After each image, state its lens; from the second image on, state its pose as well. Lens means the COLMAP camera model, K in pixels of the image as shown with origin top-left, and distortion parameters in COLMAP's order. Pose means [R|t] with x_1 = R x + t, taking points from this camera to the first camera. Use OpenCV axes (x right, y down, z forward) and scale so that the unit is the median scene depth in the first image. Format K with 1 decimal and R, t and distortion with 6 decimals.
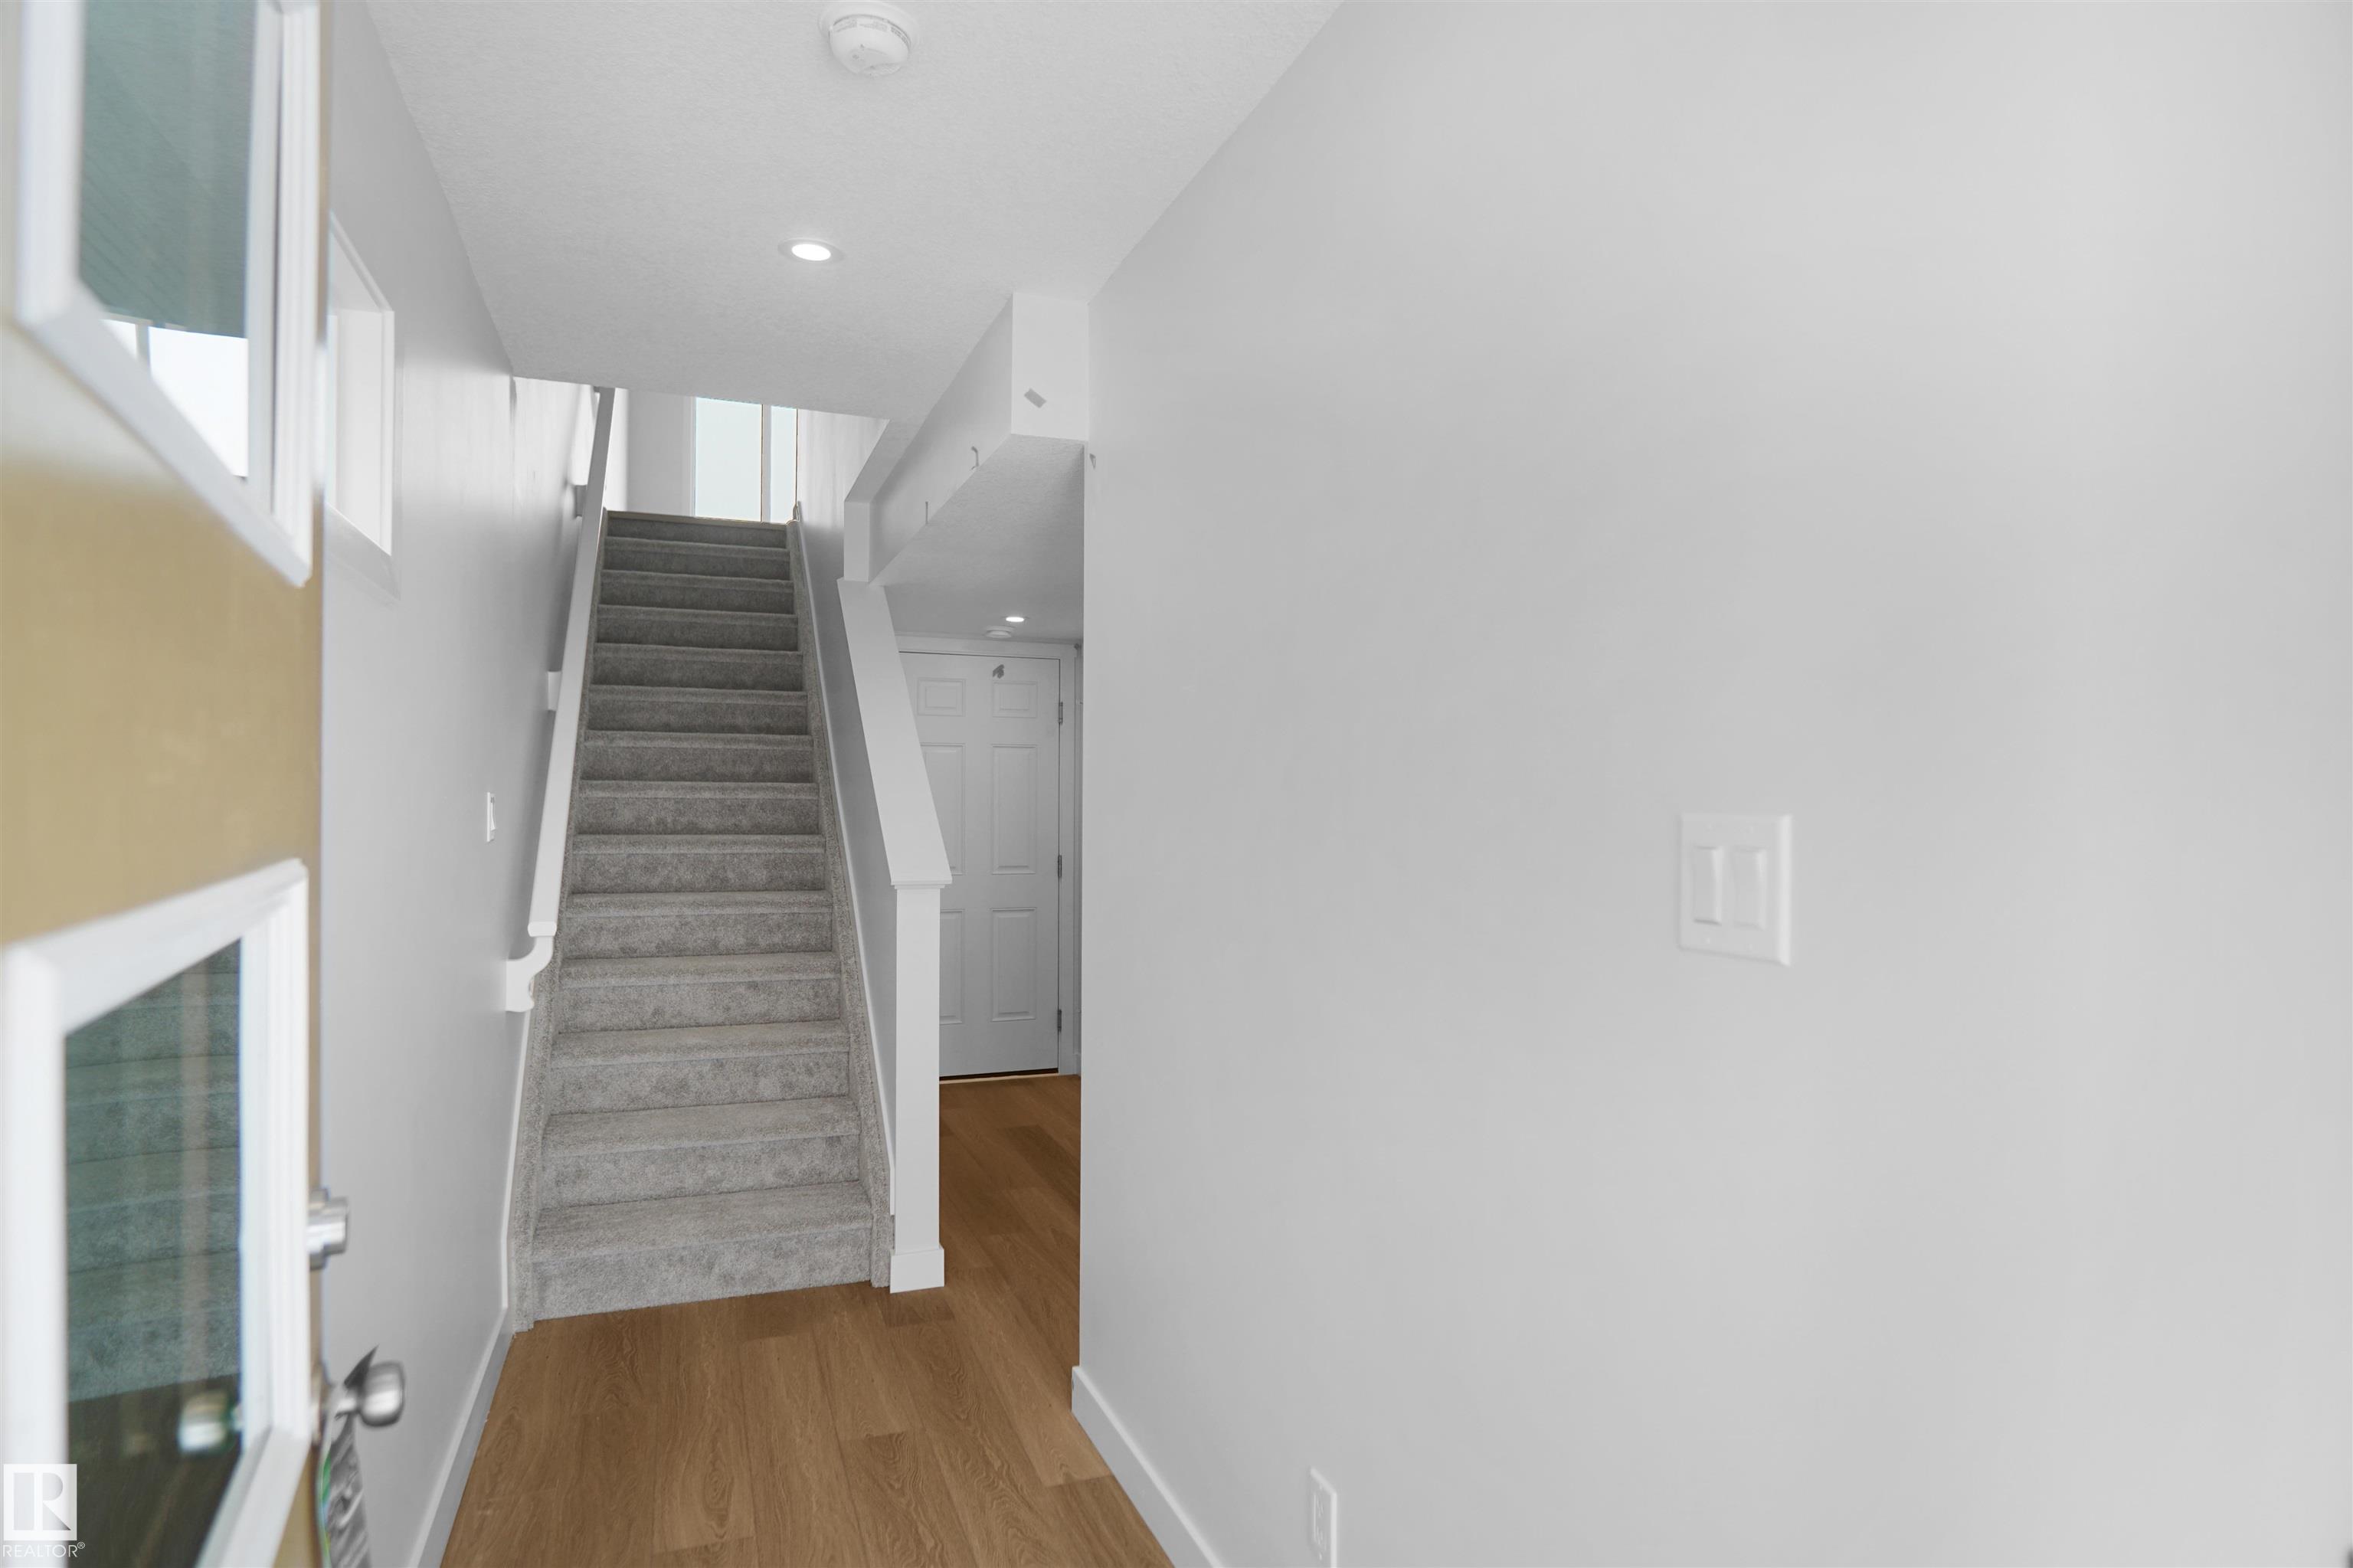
lens RADIAL K [[1306.4, 0, 1176.5], [0, 1306.4, 784.0], [0, 0, 1]] dist [-0.001356, 0.000295]
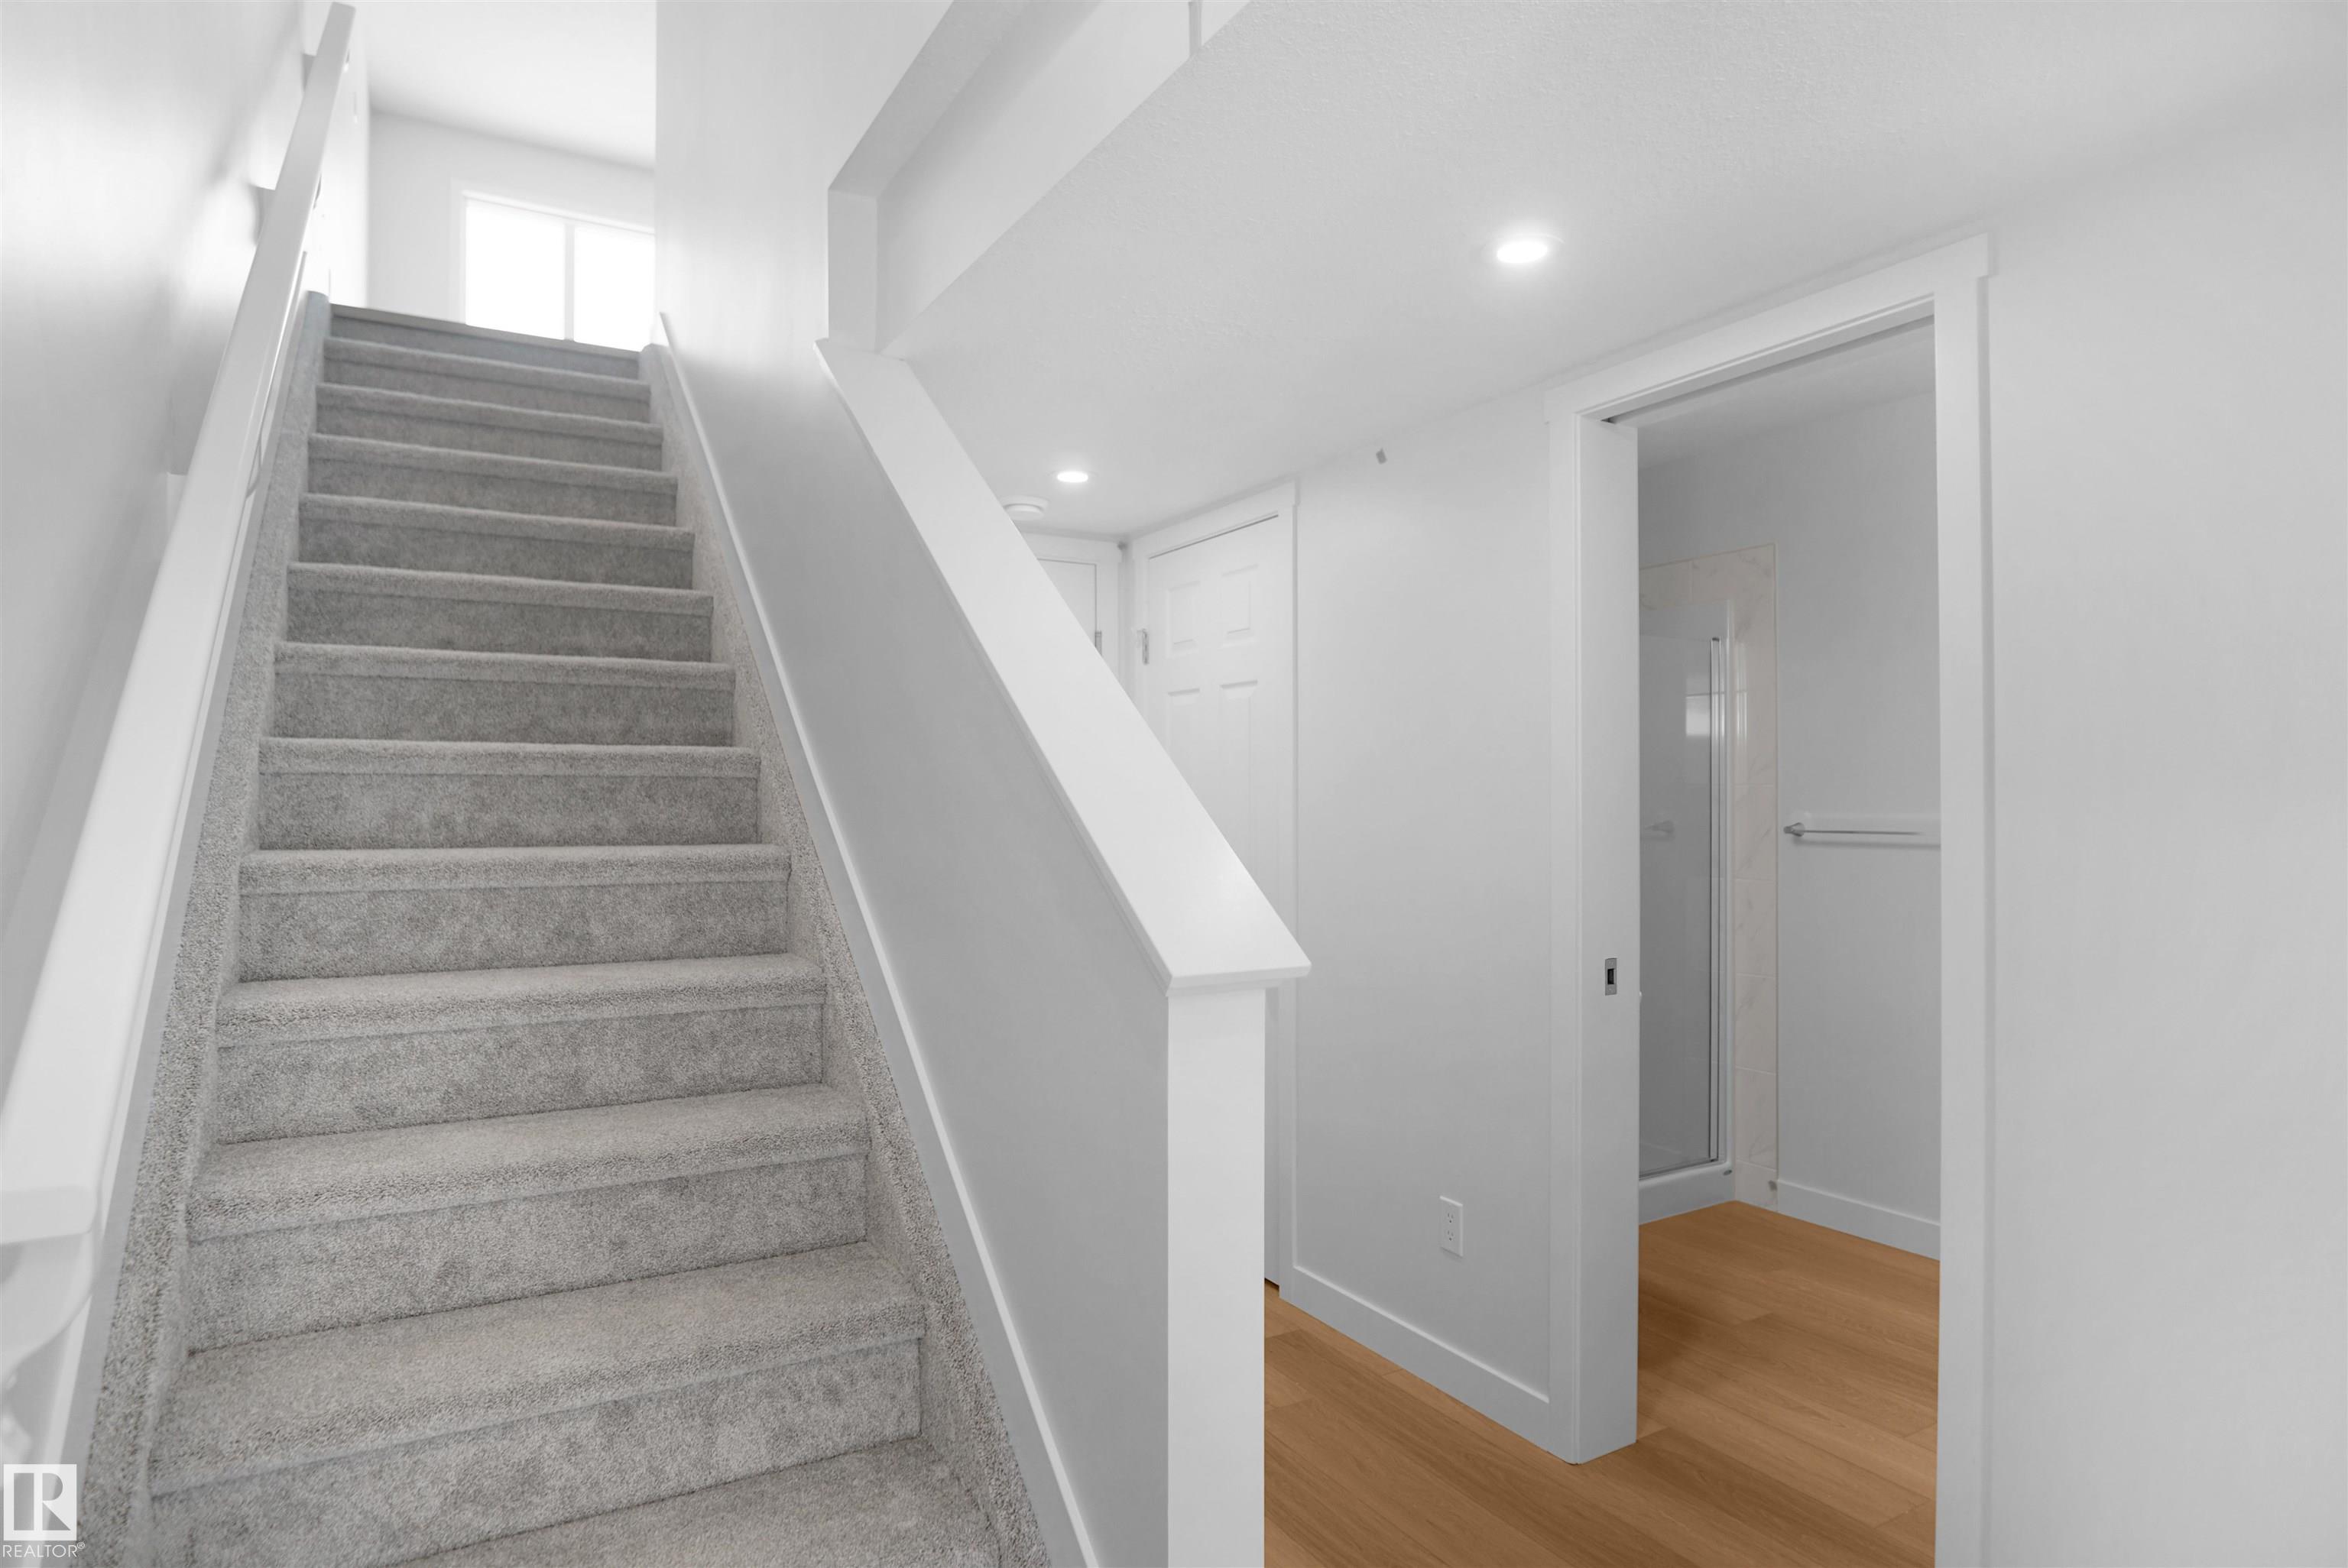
lens RADIAL K [[1303.4, 0, 1174.0], [0, 1303.4, 784.0], [0, 0, 1]] dist [-0.001356, 0.000295]
pose [[0.986826, -0.005814, 0.161679, -0.212209], [0.005653, 0.999983, 0.001458, 0.015888], [-0.161685, -0.000525, 0.986842, 0.495339]]
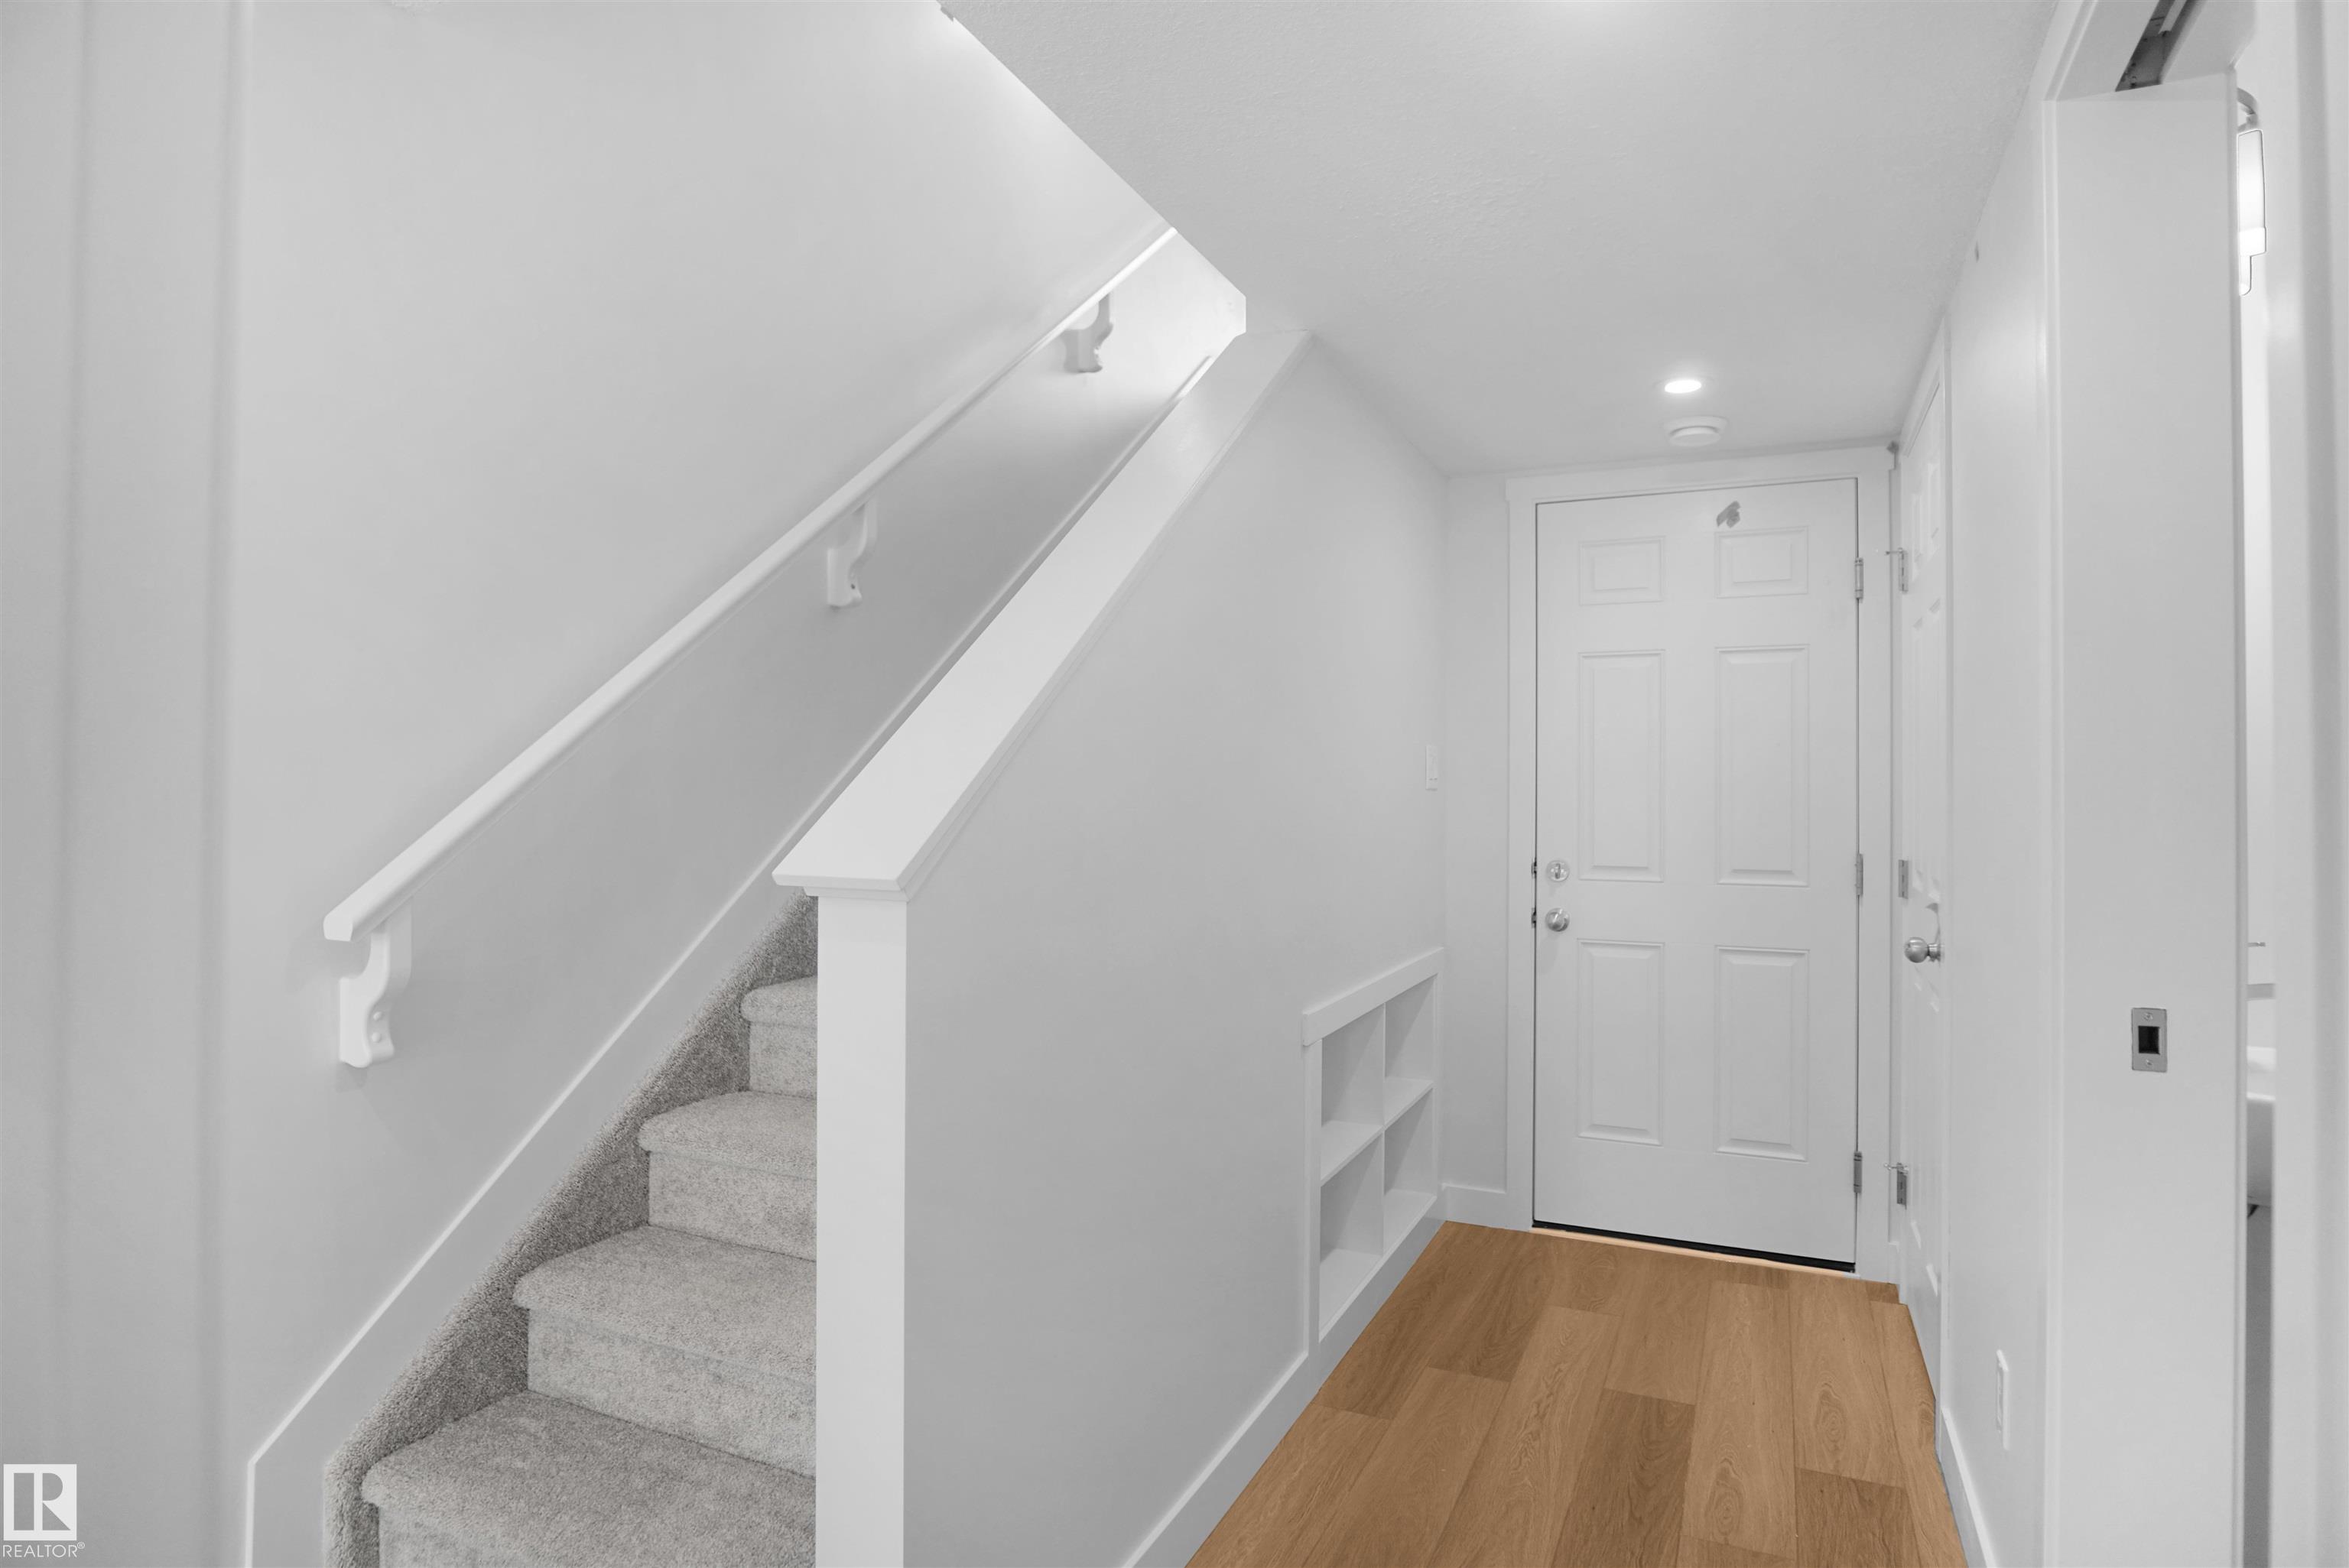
lens RADIAL K [[1304.0, 0, 1174.5], [0, 1304.0, 784.0], [0, 0, 1]] dist [-0.001356, 0.000295]
pose [[0.708013, -0.001819, -0.706197, 0.117698], [0.002537, 0.999997, -0.000032, 0.036214], [0.706195, -0.001769, 0.708015, 0.616797]]
